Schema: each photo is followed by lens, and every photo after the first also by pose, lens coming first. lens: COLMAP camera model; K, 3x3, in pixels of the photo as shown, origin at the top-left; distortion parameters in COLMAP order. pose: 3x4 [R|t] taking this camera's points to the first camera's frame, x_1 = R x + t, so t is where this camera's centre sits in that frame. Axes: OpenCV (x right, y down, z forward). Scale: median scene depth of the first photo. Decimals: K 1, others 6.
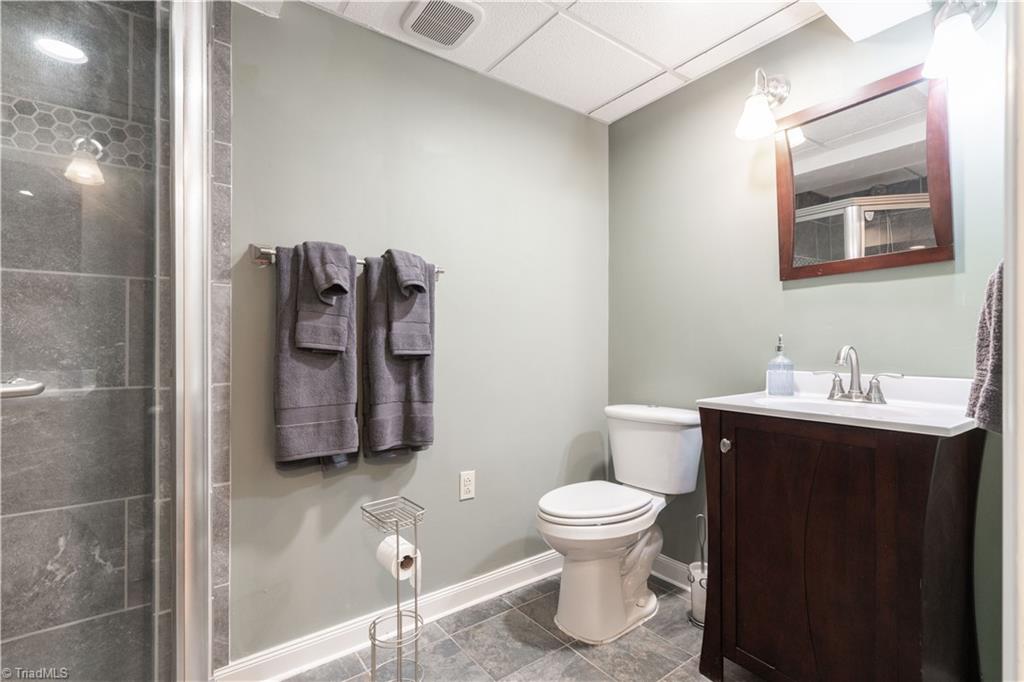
lens RADIAL K [[477.1, 0, 508.6], [0, 477.1, 345.6], [0, 0, 1]] dist [-0.002801, 0.000400]
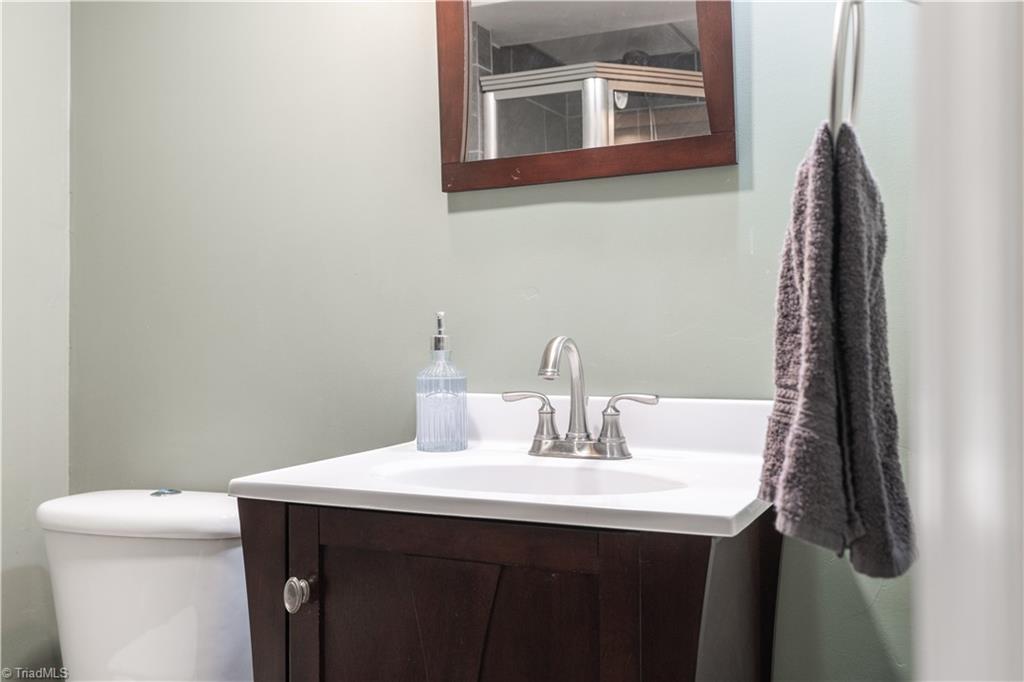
lens RADIAL K [[949.4, 0, 512.0], [0, 949.4, 341.0], [0, 0, 1]] dist [-0.000418, -0.000477]
pose [[0.869848, -0.005162, 0.493293, 0.154457], [0.006253, 0.999980, -0.000563, 0.003753], [-0.493280, 0.003574, 0.869863, 0.162938]]
